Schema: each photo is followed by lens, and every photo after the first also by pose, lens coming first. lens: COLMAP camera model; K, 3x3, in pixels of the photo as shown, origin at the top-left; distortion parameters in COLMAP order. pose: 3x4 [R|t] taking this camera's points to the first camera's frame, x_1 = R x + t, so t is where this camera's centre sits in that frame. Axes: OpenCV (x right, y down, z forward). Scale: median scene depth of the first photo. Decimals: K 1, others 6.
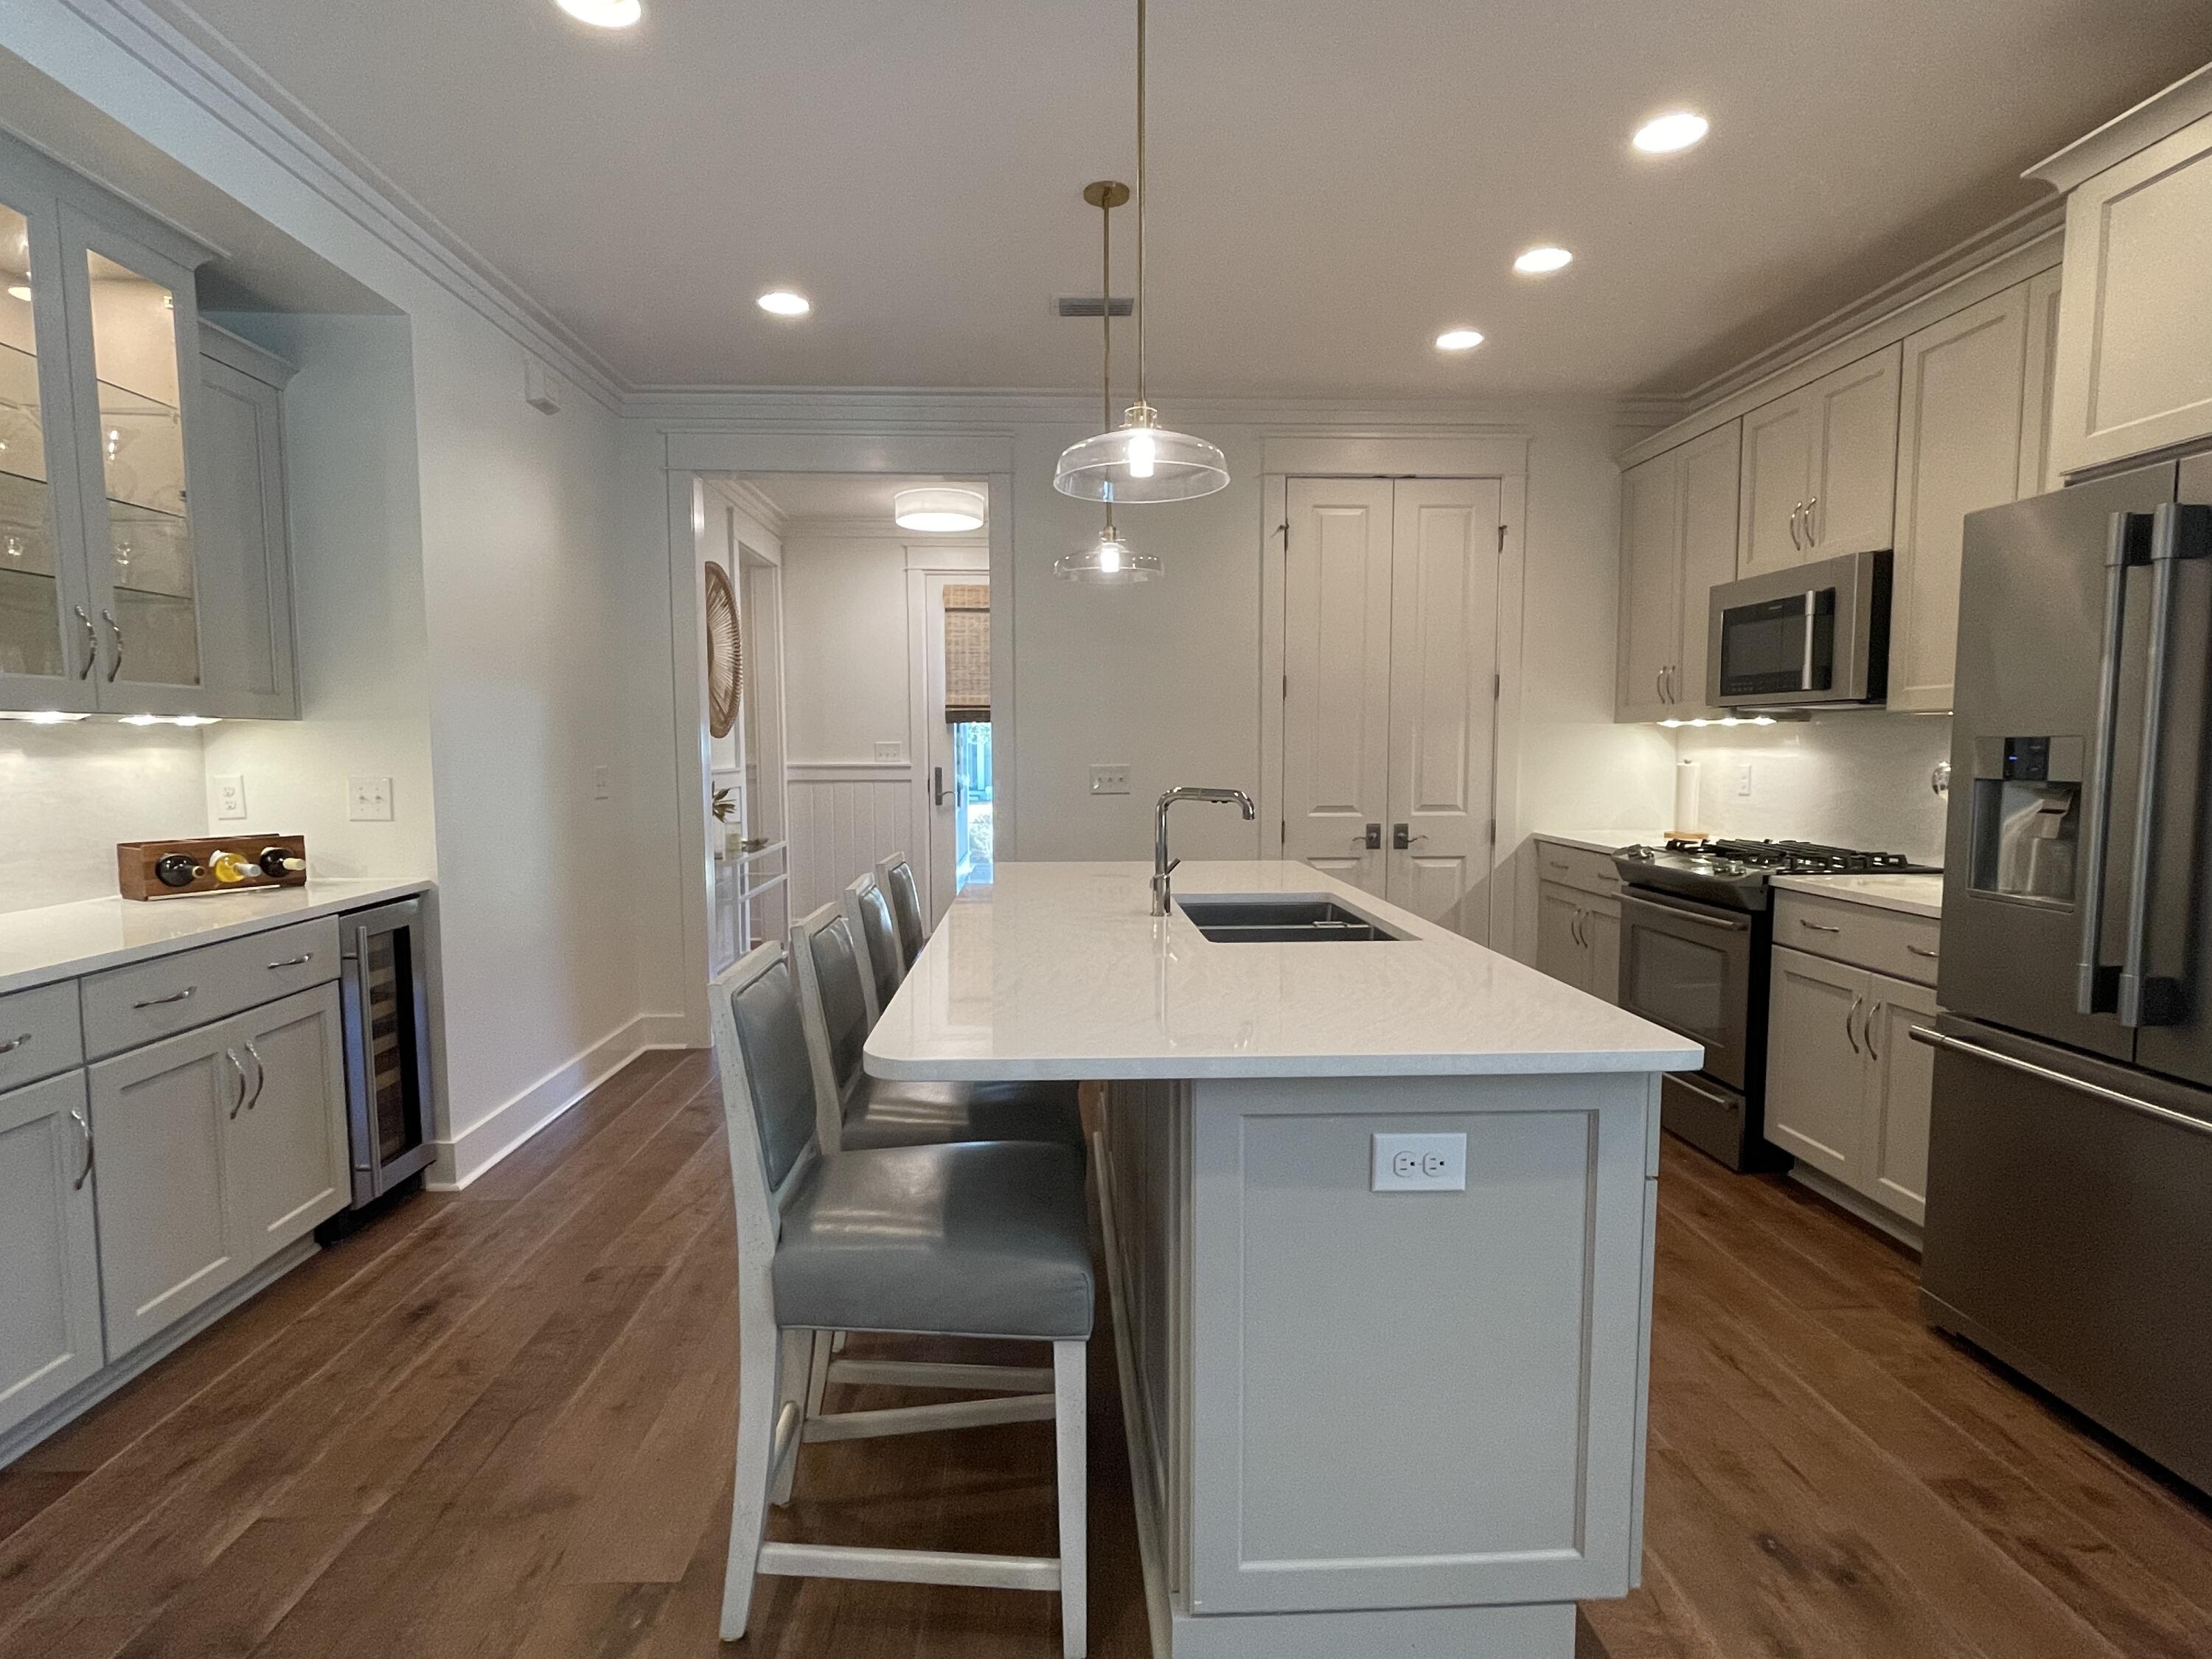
lens RADIAL K [[1139.7, 0, 1102.8], [0, 1139.7, 840.0], [0, 0, 1]] dist [0.001913, 0.000633]
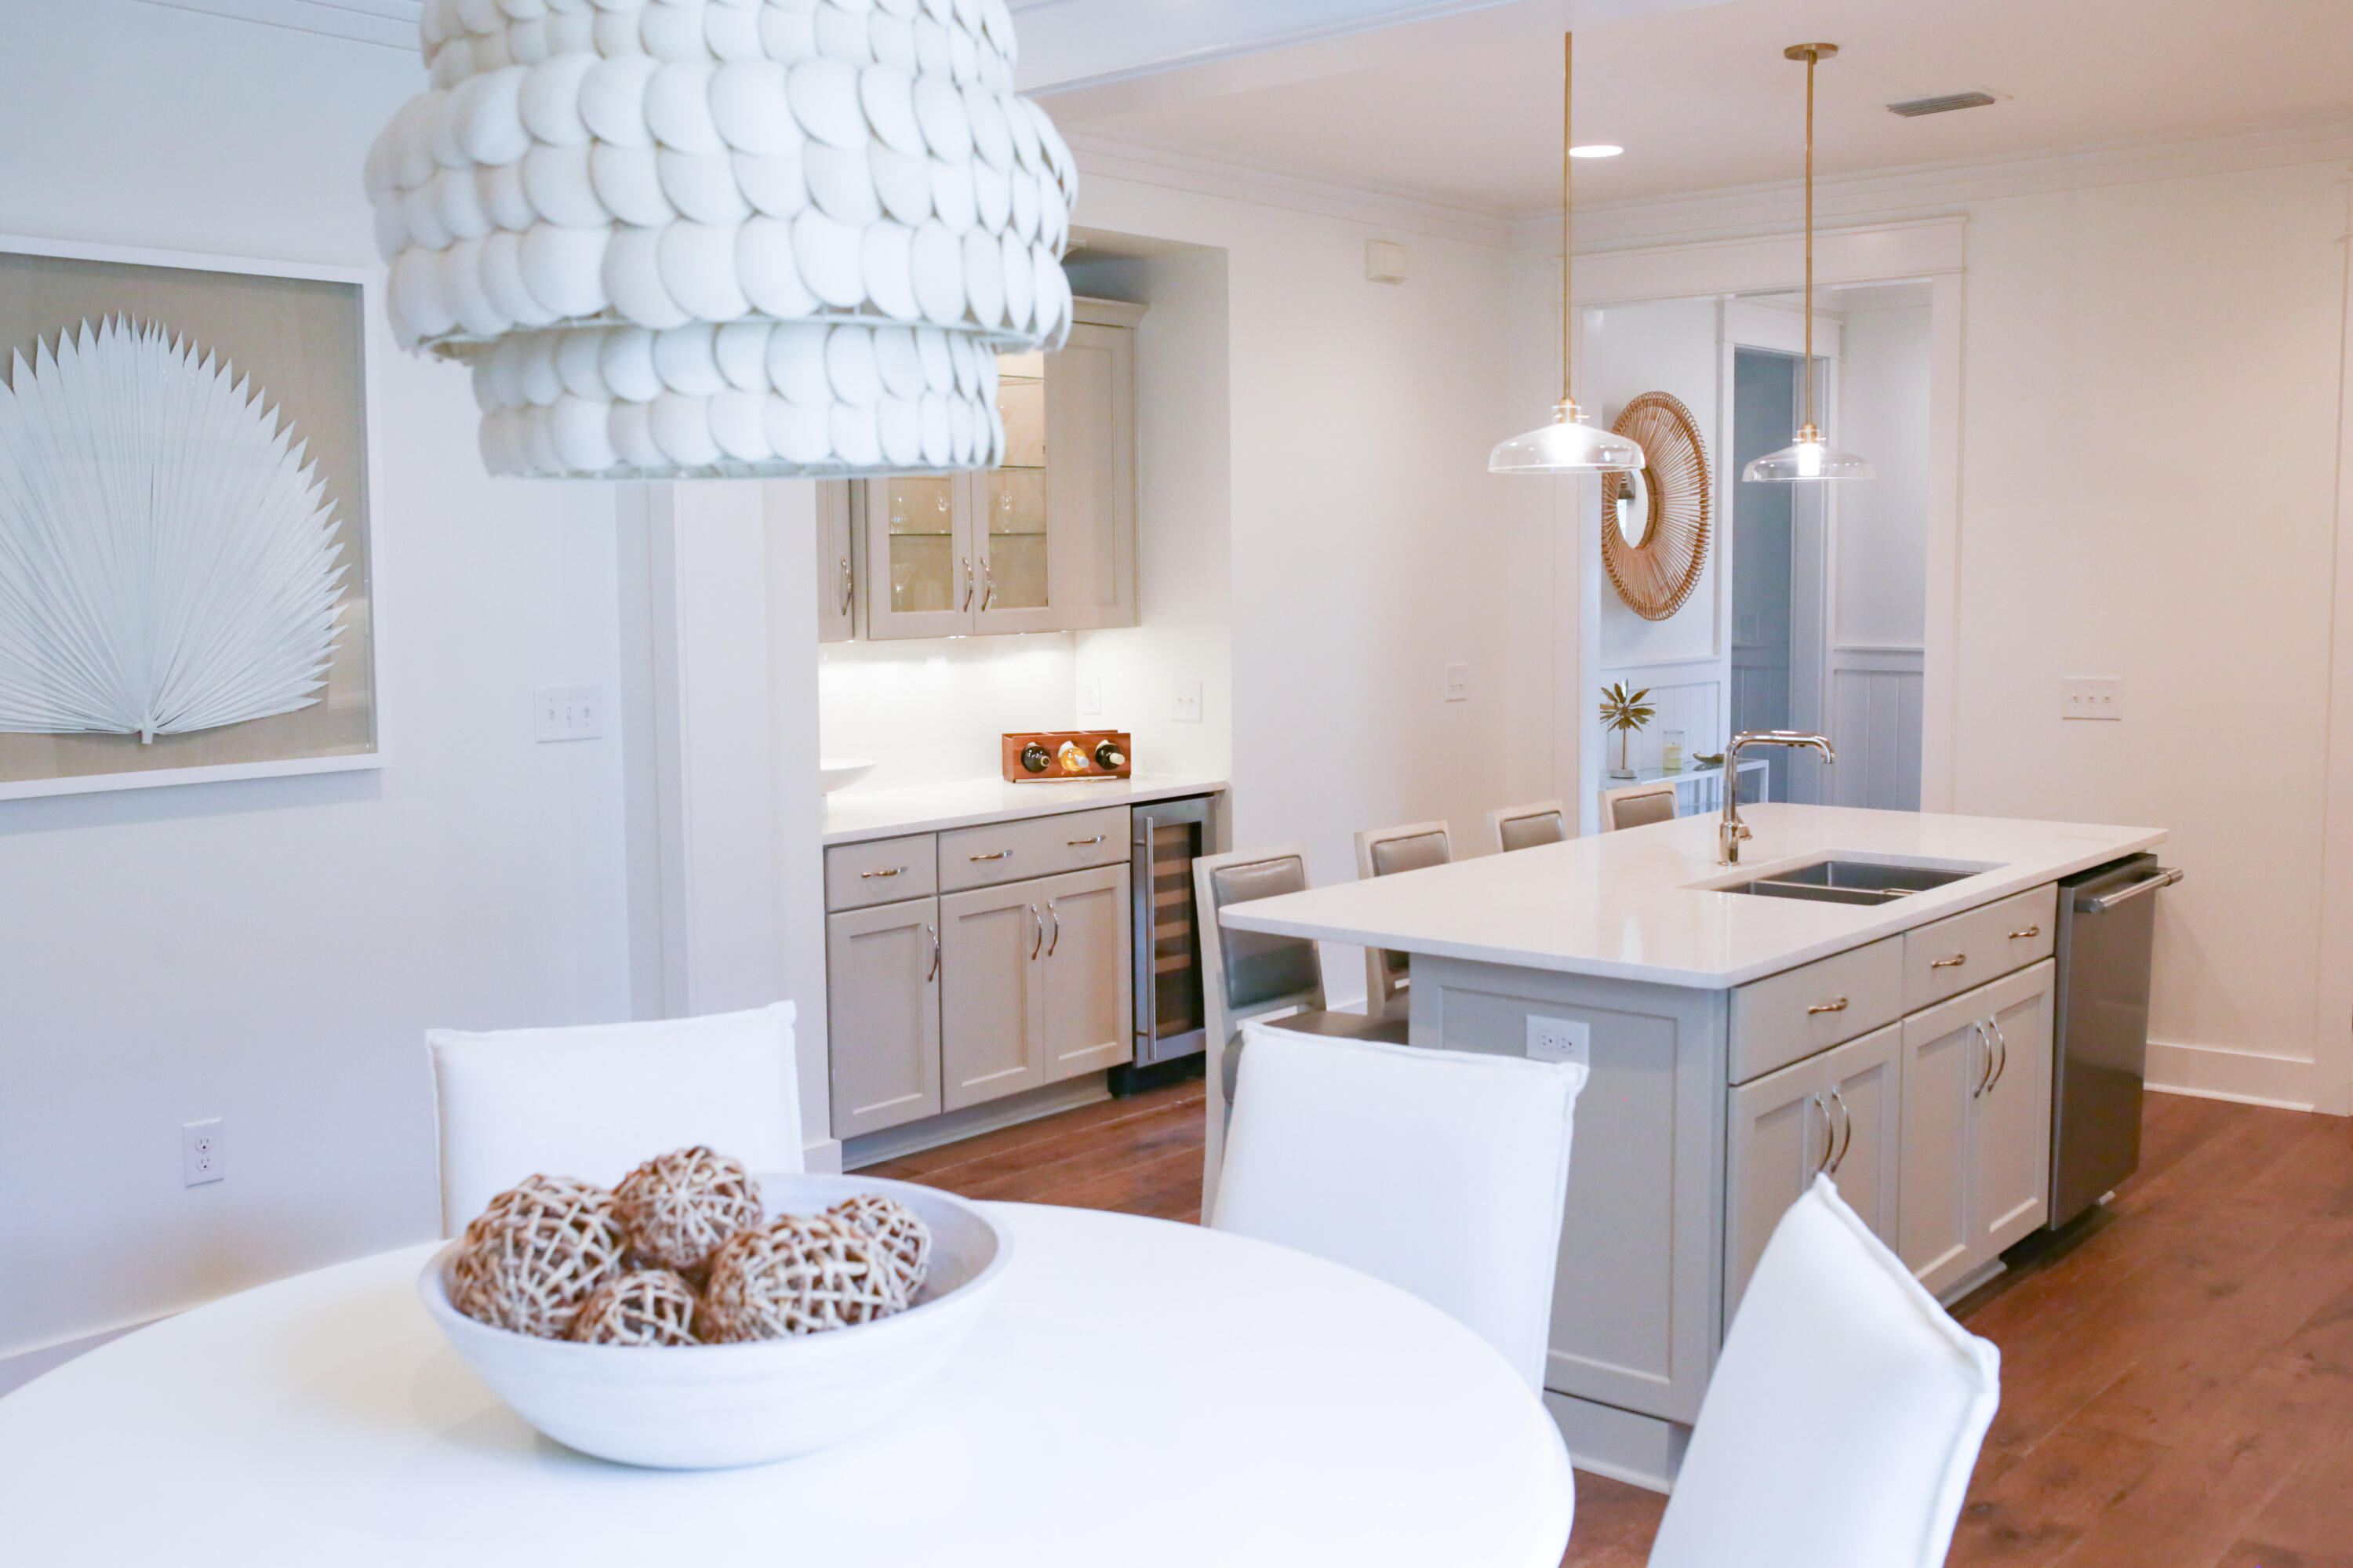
lens RADIAL K [[2237.6, 0, 1166.1], [0, 2237.6, 781.0], [0, 0, 1]] dist [-0.057667, 0.082648]
pose [[0.730489, 0.062452, -0.680063, 0.846439], [-0.049511, 0.998032, 0.038471, -0.045051], [0.681128, 0.005568, 0.732143, -0.593410]]
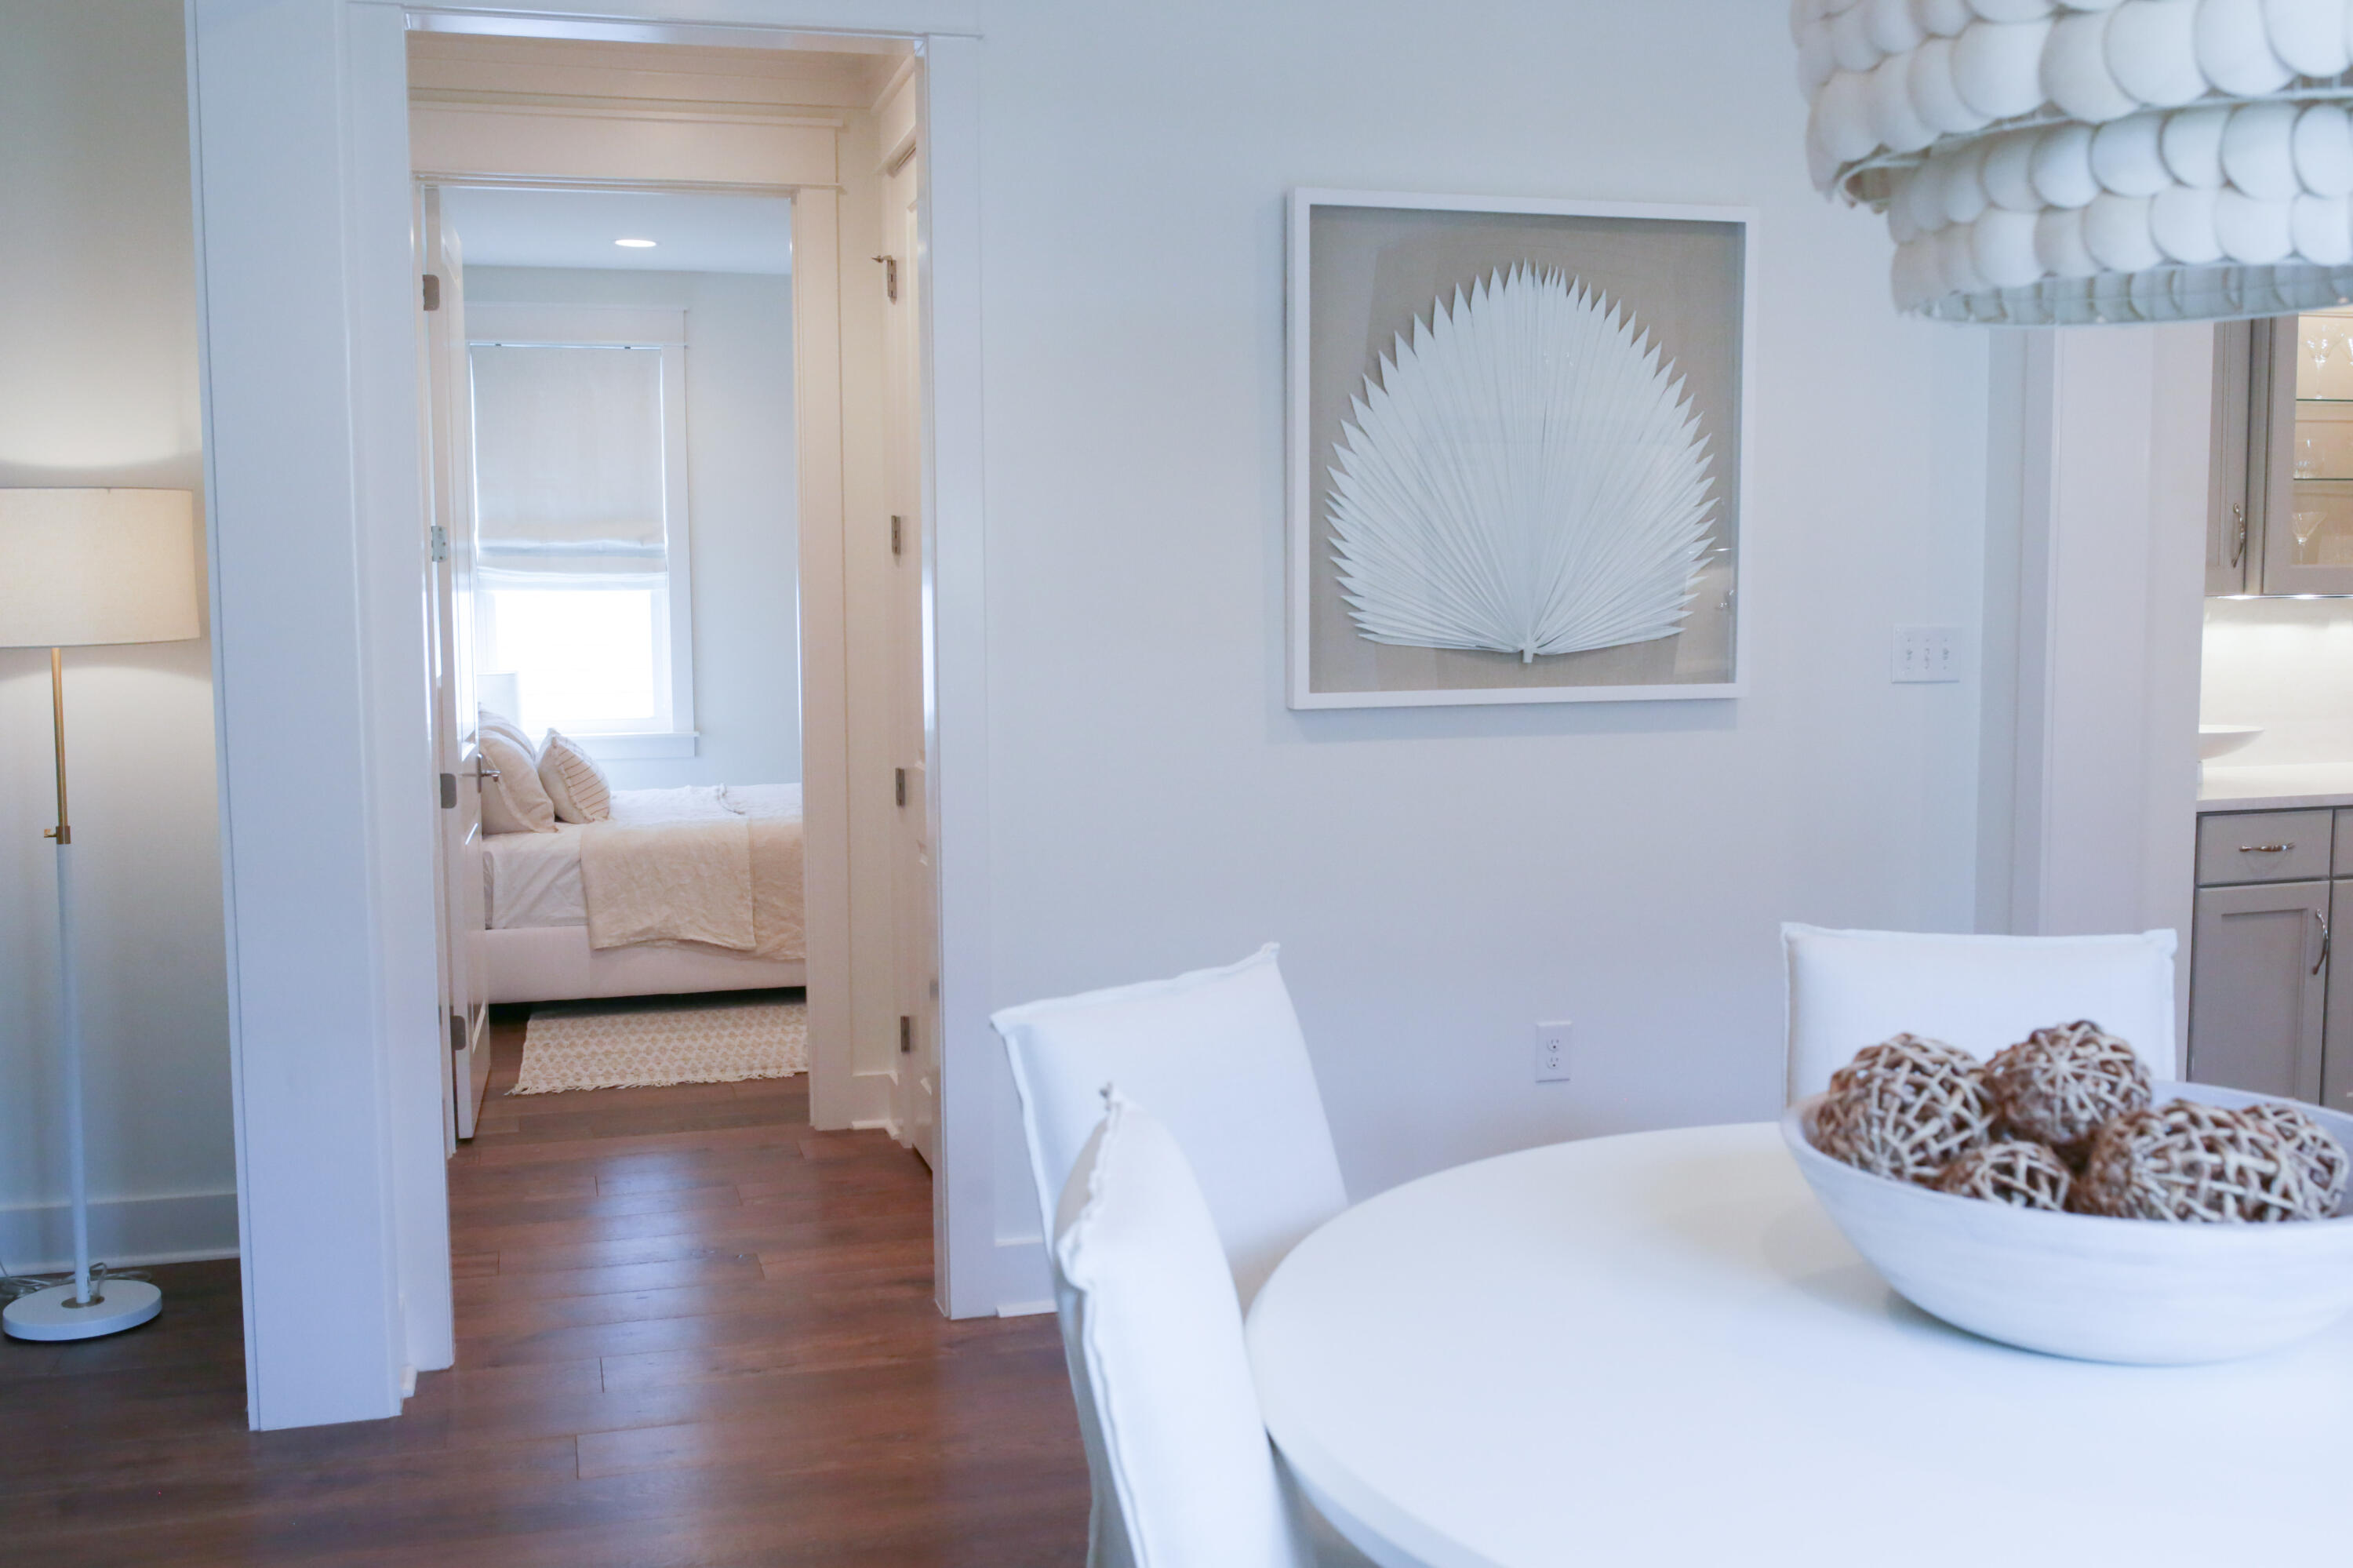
lens RADIAL K [[2237.6, 0, 1166.1], [0, 2237.6, 781.0], [0, 0, 1]] dist [-0.057667, 0.082648]
pose [[0.235671, 0.089848, -0.967671, 0.833713], [-0.073539, 0.994511, 0.074430, 0.001658], [0.969047, 0.053620, 0.240984, -0.602625]]
